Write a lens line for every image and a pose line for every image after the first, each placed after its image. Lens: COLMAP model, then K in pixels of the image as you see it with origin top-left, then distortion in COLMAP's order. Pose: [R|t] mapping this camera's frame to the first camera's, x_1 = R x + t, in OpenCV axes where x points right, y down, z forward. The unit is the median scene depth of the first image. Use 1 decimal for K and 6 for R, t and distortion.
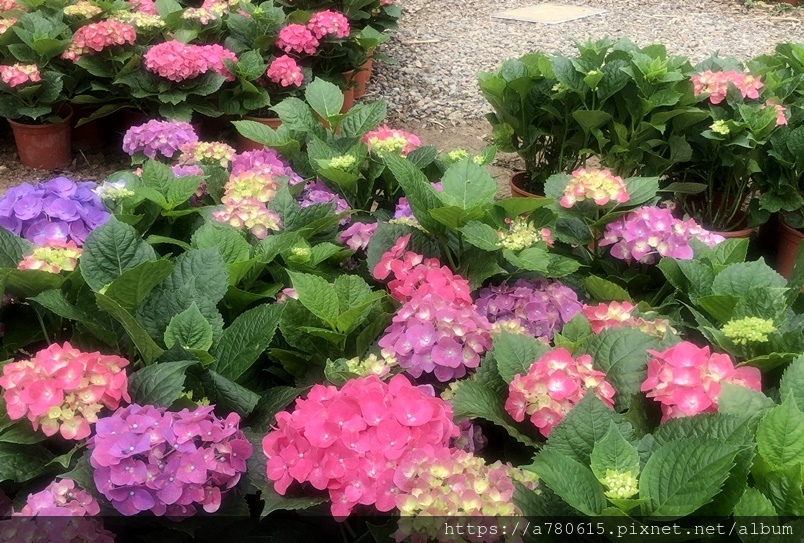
lens RADIAL K [[947.2, 0, 399.0], [0, 947.2, 235.8], [0, 0, 1]] dist [0.138749, -0.495346]
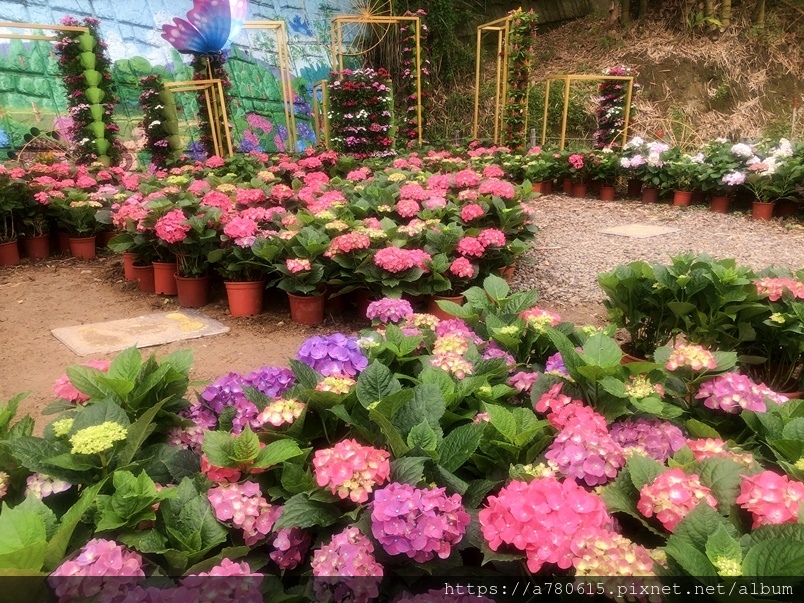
lens RADIAL K [[657.9, 0, 409.0], [0, 657.9, 291.9], [0, 0, 1]] dist [0.019572, -0.014398]
pose [[0.985314, 0.035436, -0.167035, -0.053579], [-0.056290, 0.990954, -0.121823, -0.002931], [0.161207, 0.129436, 0.978396, -0.066201]]
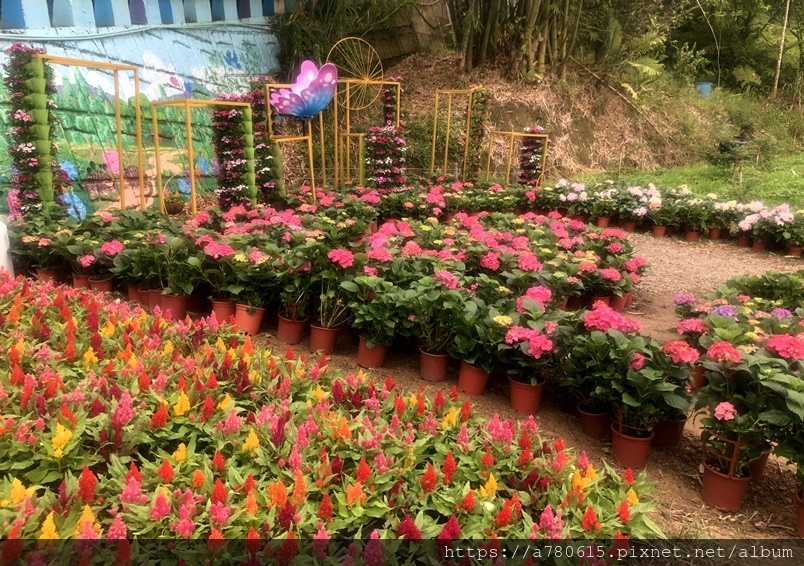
lens RADIAL K [[652.5, 0, 413.3], [0, 652.5, 257.2], [0, 0, 1]] dist [0.059987, -0.084844]
pose [[0.982924, -0.001082, 0.184009, -2.305680], [0.033270, 0.984548, -0.171927, 0.184850], [-0.180980, 0.175113, 0.967771, -1.711820]]
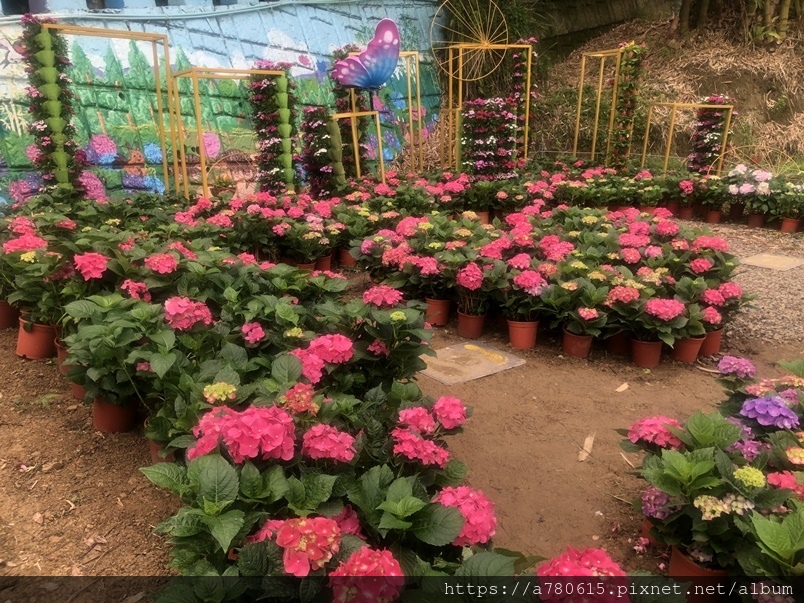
lens RADIAL K [[657.9, 0, 409.0], [0, 657.9, 291.9], [0, 0, 1]] dist [0.019572, -0.014398]
pose [[0.982793, 0.059286, -0.174938, -0.946770], [-0.077400, 0.992112, -0.098602, -0.085681], [0.167713, 0.110446, 0.979630, -0.760320]]
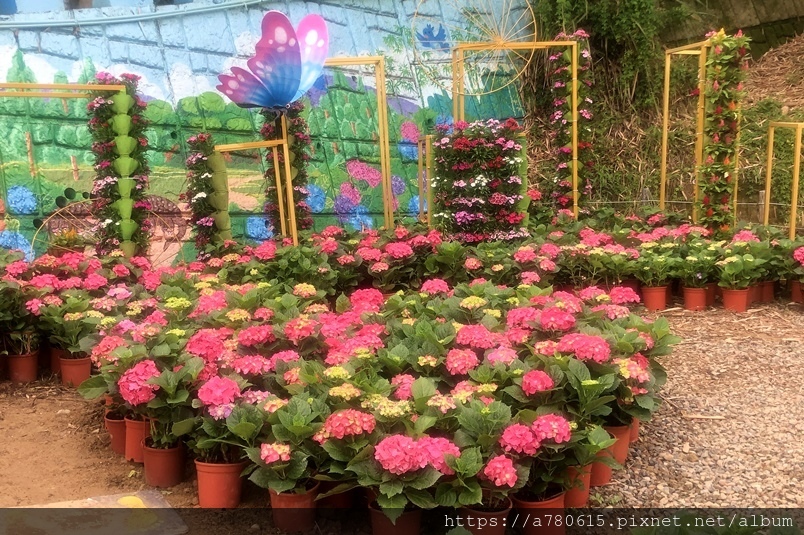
lens RADIAL K [[985.7, 0, 376.9], [0, 985.7, 218.1], [0, 0, 1]] dist [0.180735, -0.683702]
pose [[0.913618, 0.030247, -0.405448, 0.390472], [-0.148680, 0.953013, -0.263933, -0.249593], [0.378414, 0.301416, 0.875187, -0.237802]]
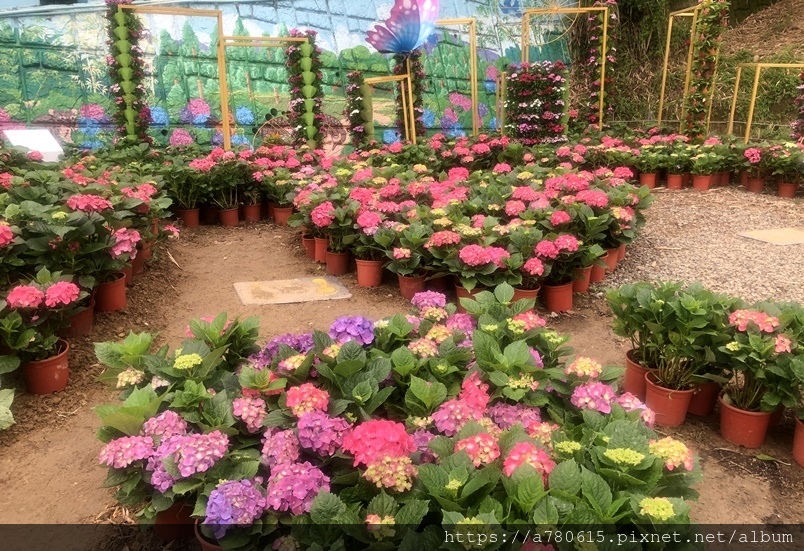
lens RADIAL K [[648.0, 0, 405.3], [0, 648.0, 254.7], [0, 0, 1]] dist [0.042156, -0.070645]
pose [[0.869532, 0.124782, -0.477852, 0.501473], [-0.182363, 0.980301, -0.075853, -0.109499], [0.458974, 0.153099, 0.875159, -0.394621]]
